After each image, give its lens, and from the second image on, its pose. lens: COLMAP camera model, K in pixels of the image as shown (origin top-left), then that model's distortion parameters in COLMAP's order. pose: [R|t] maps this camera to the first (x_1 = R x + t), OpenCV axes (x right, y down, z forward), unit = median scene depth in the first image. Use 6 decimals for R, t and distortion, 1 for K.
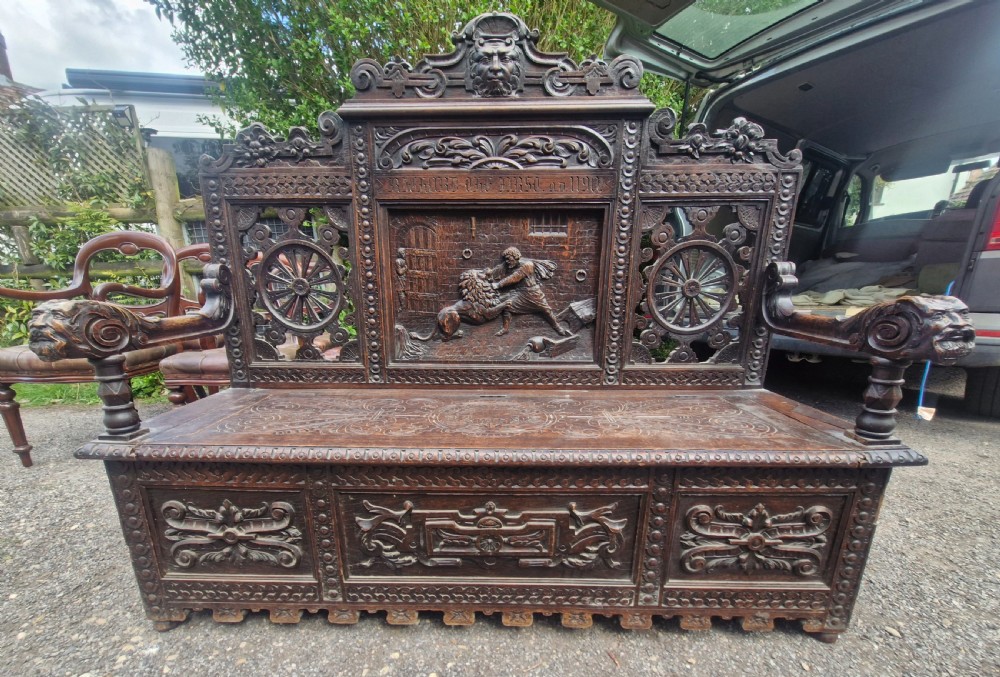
lens RADIAL K [[418.1, 0, 486.0], [0, 418.1, 404.7], [0, 0, 1]] dist [0.000731, 0.000324]
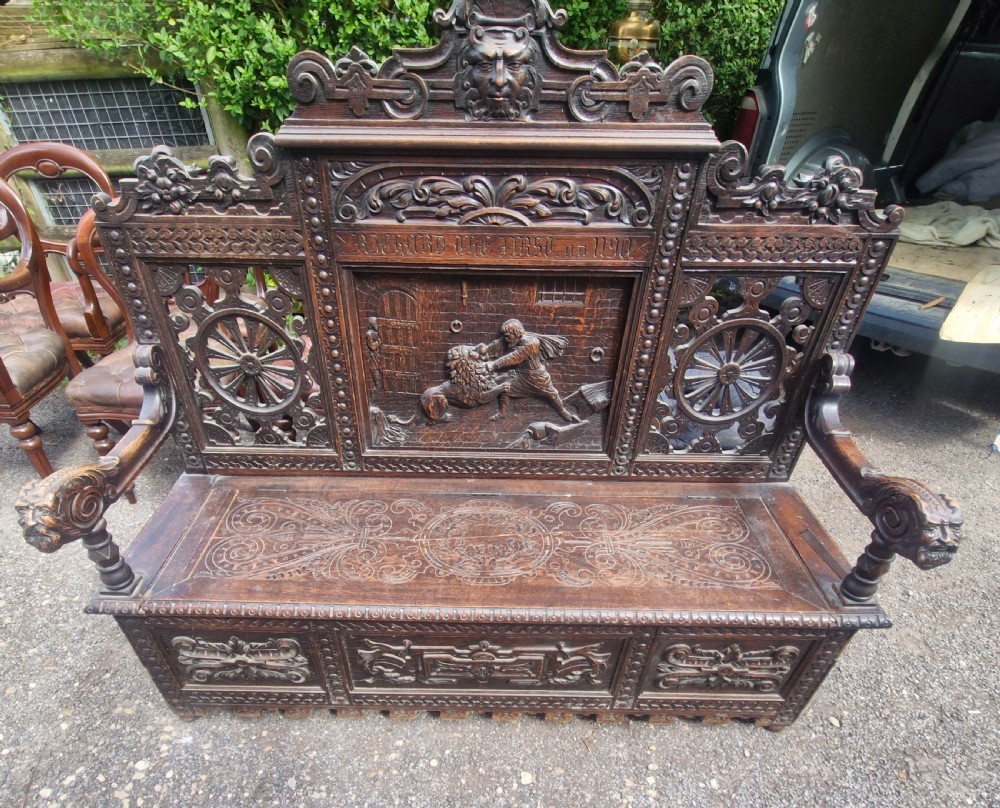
lens RADIAL K [[561.0, 0, 470.3], [0, 561.0, 546.1], [0, 0, 1]] dist [0.003199, -0.002763]
pose [[0.999937, 0.000673, 0.011204, -0.033376], [-0.005370, 0.905229, 0.424889, -0.480007], [-0.009857, -0.424923, 0.905176, -0.153244]]
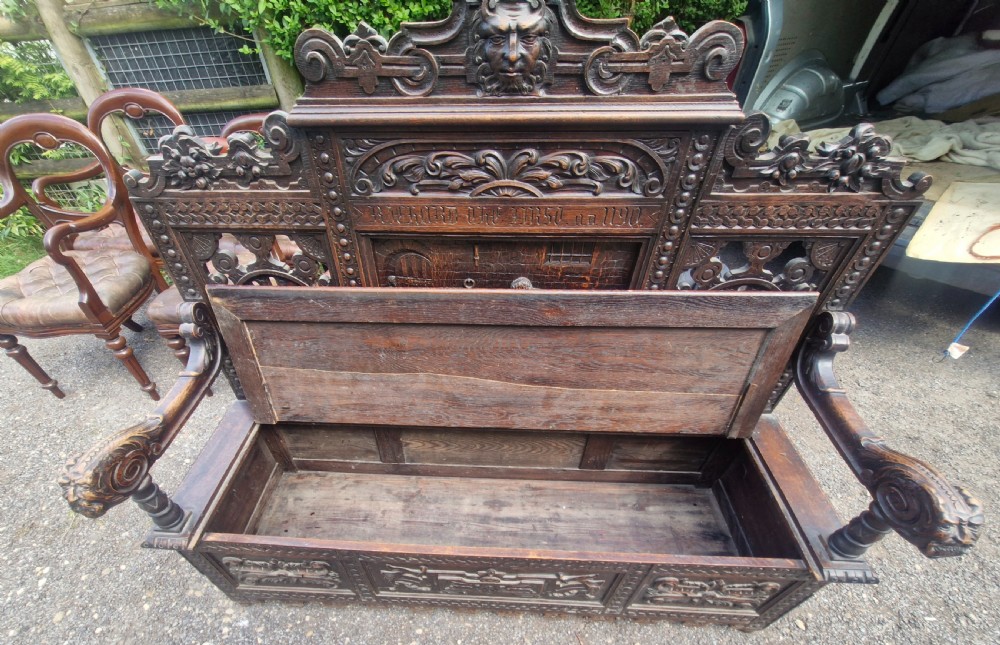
lens RADIAL K [[418.3, 0, 466.3], [0, 418.3, 406.5], [0, 0, 1]] dist [0.000528, 0.000086]
pose [[0.999301, 0.010839, -0.035773, -0.019067], [0.008097, 0.871542, 0.490254, -0.616893], [0.036492, -0.490202, 0.870845, 0.150027]]
